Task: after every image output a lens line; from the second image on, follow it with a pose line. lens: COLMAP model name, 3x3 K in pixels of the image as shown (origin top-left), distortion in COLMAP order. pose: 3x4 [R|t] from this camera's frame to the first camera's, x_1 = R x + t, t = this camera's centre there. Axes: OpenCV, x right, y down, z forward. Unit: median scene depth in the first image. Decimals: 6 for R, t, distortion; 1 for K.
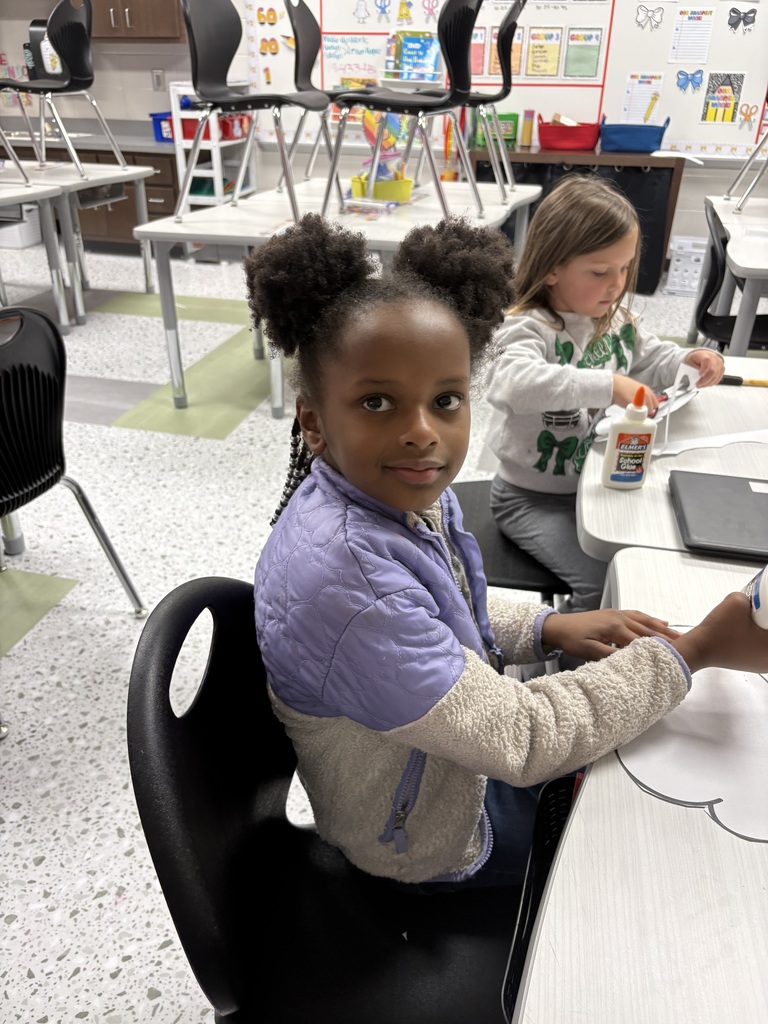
lens RADIAL K [[736.8, 0, 368.3], [0, 736.8, 509.7], [0, 0, 1]] dist [0.005567, -0.033193]
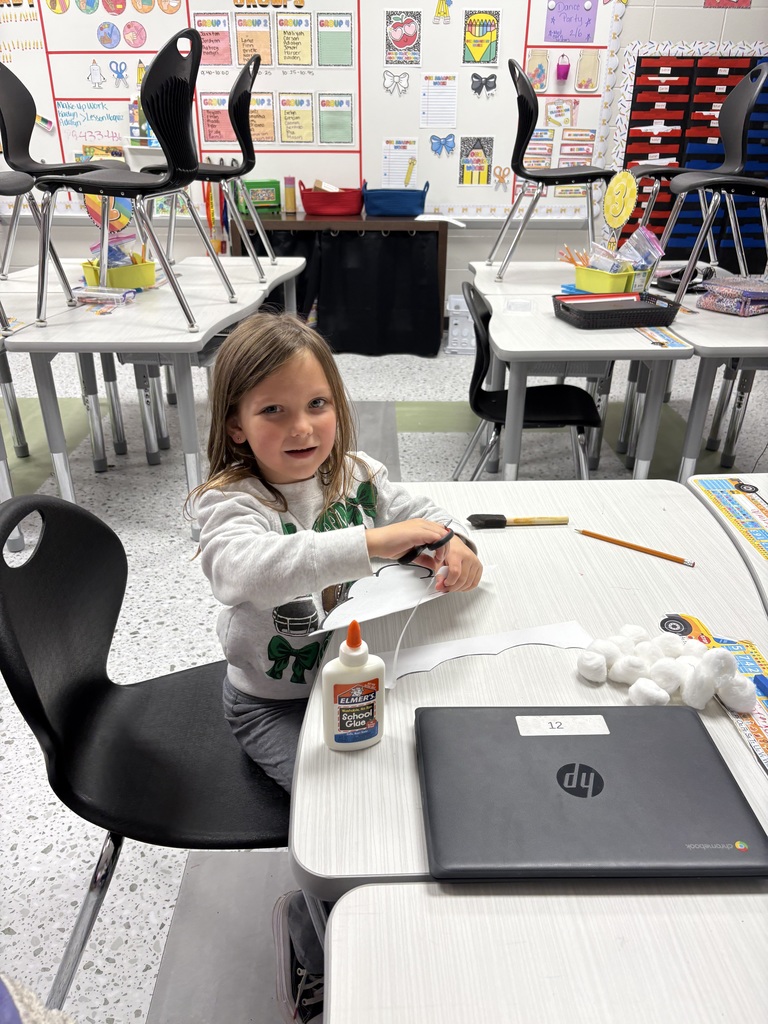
lens RADIAL K [[736.8, 0, 368.3], [0, 736.8, 509.7], [0, 0, 1]] dist [0.005567, -0.033193]
pose [[0.968401, -0.115345, 0.221124, 0.057754], [0.127849, 0.990859, -0.043049, -0.058540], [-0.214137, 0.069959, 0.974295, 0.070450]]
